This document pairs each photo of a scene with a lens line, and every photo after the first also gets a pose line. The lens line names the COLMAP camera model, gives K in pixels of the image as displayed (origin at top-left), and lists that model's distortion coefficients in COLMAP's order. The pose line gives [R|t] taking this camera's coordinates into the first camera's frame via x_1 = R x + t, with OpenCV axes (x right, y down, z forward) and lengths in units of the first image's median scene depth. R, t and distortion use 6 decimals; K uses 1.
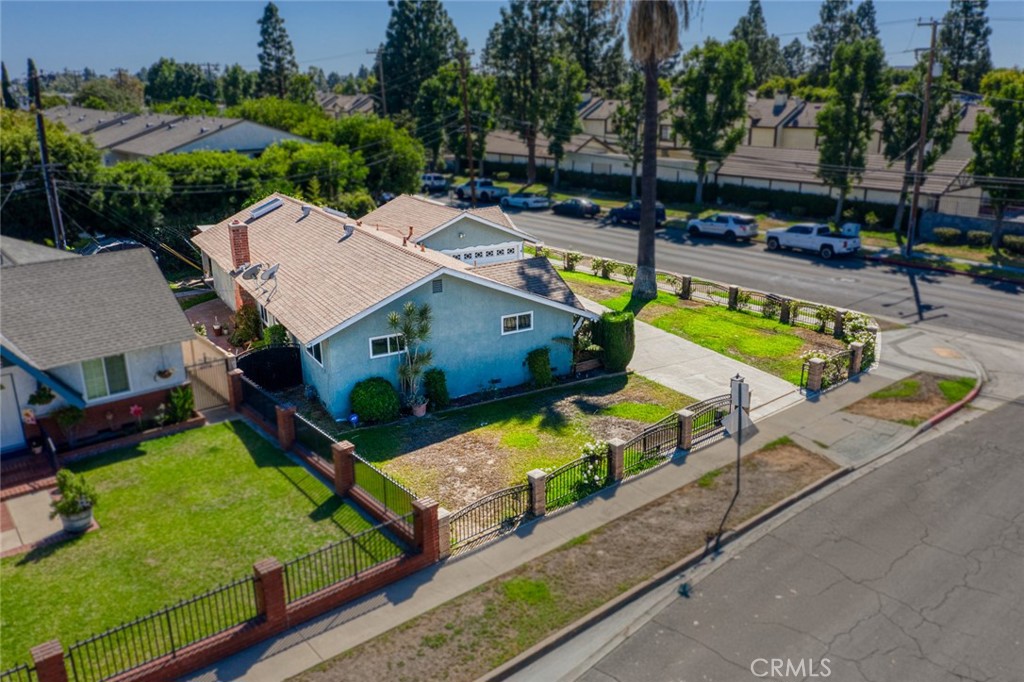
lens RADIAL K [[804.8, 0, 517.3], [0, 804.8, 327.0], [0, 0, 1]] dist [0.027138, -0.070299]
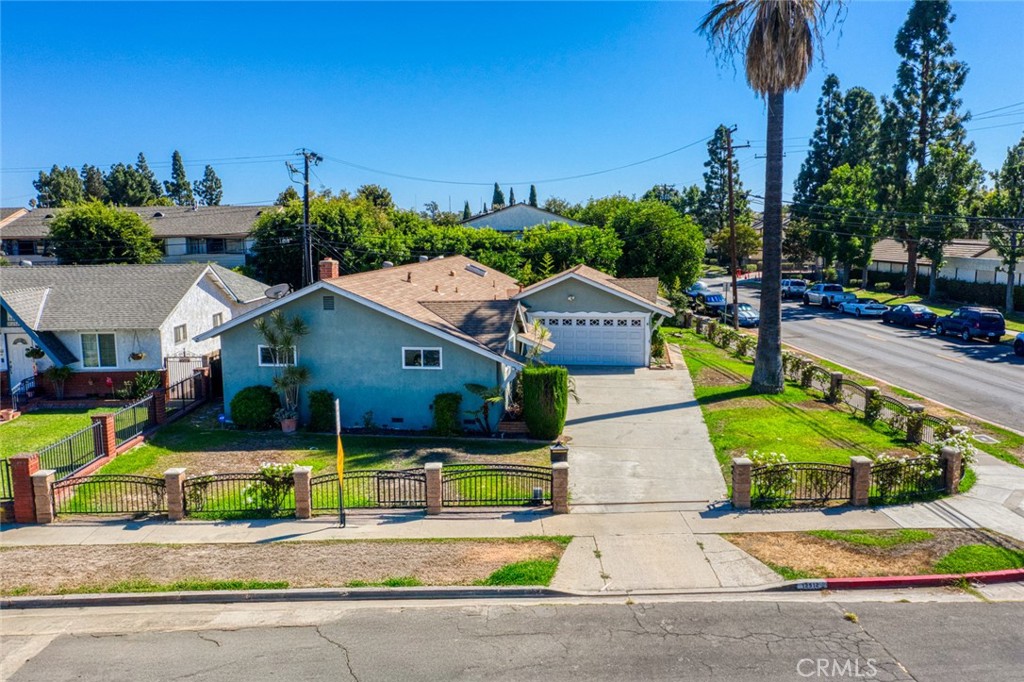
lens RADIAL K [[804.8, 0, 517.3], [0, 804.8, 327.0], [0, 0, 1]] dist [0.027138, -0.070299]
pose [[0.786223, 0.076872, -0.613143, 0.618333], [-0.177457, 0.978525, -0.104869, 0.035712], [0.591914, 0.191256, 0.782981, 0.345945]]
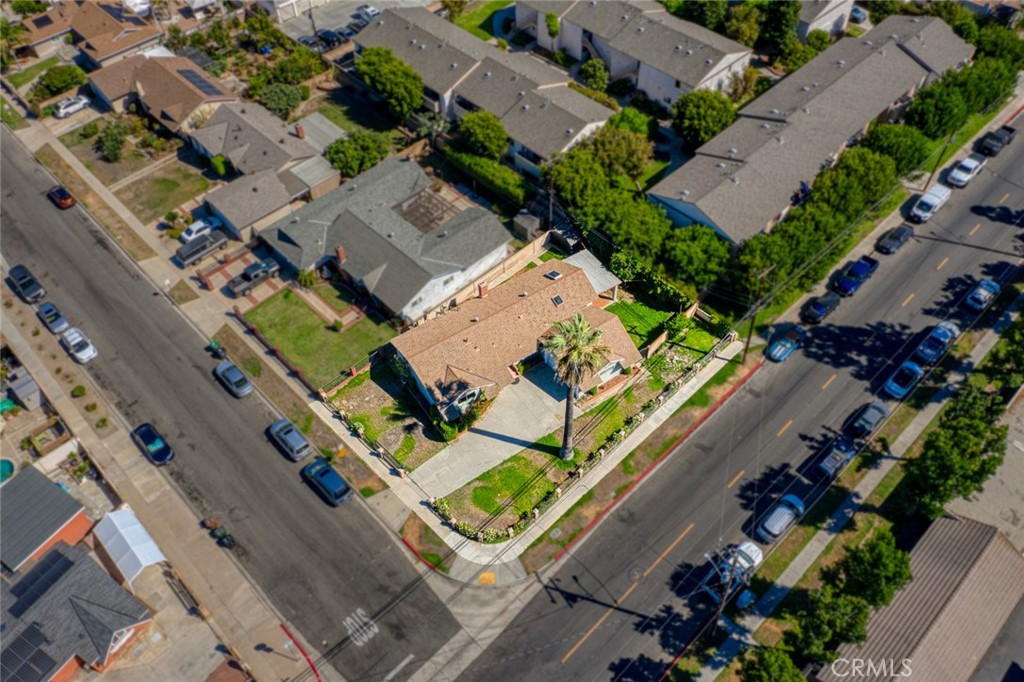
lens RADIAL K [[804.8, 0, 517.3], [0, 804.8, 327.0], [0, 0, 1]] dist [0.027138, -0.070299]
pose [[0.071100, 0.760927, -0.644930, 1.562014], [-0.272714, 0.636761, 0.721223, -2.119791], [0.959464, 0.124602, 0.252789, 0.554742]]
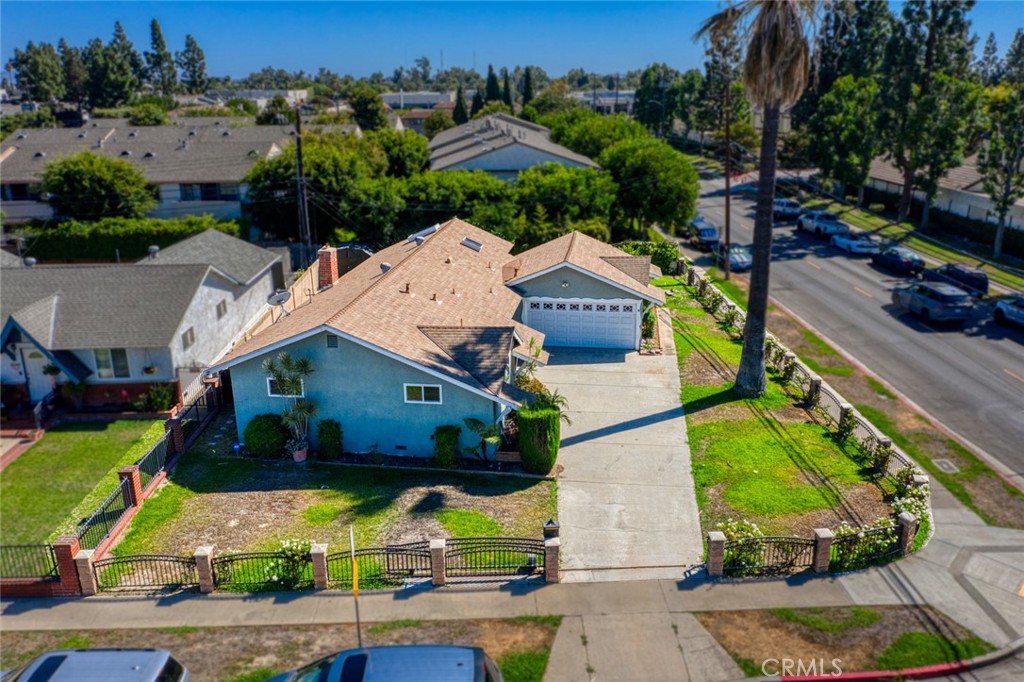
lens RADIAL K [[804.8, 0, 517.3], [0, 804.8, 327.0], [0, 0, 1]] dist [0.027138, -0.070299]
pose [[0.790028, 0.179057, -0.586339, 0.618184], [-0.175250, 0.982449, 0.063892, -0.159060], [0.587489, 0.052280, 0.807542, 0.287872]]
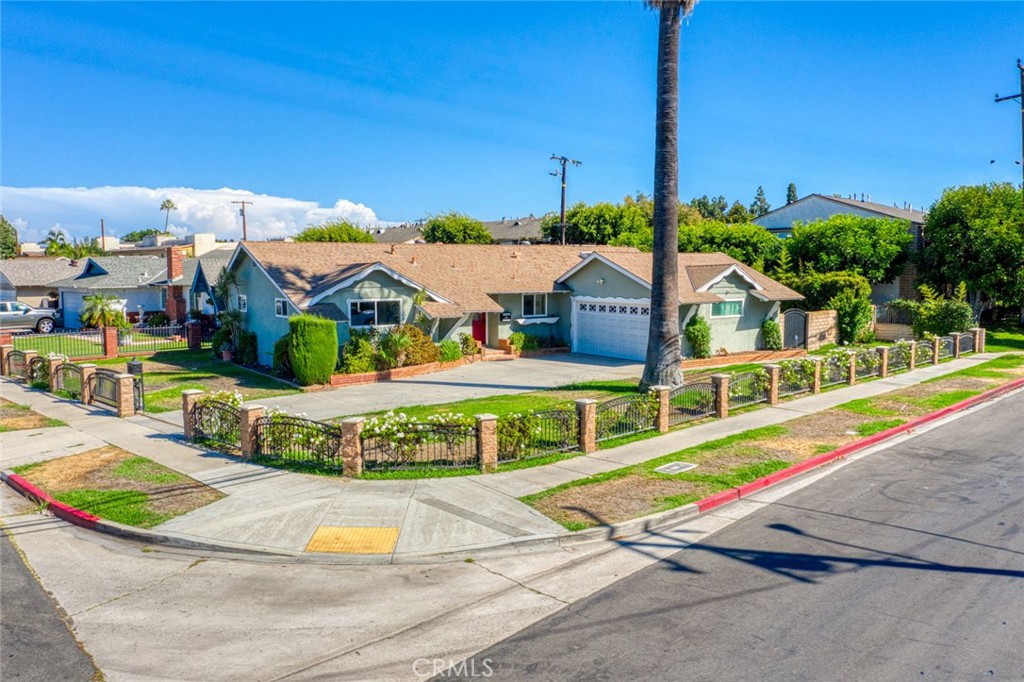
lens RADIAL K [[804.8, 0, 517.3], [0, 804.8, 327.0], [0, 0, 1]] dist [0.027138, -0.070299]
pose [[0.092153, 0.079269, -0.992585, 1.038893], [-0.284364, 0.957409, 0.050059, -0.117752], [0.954277, 0.277642, 0.110770, 1.154371]]
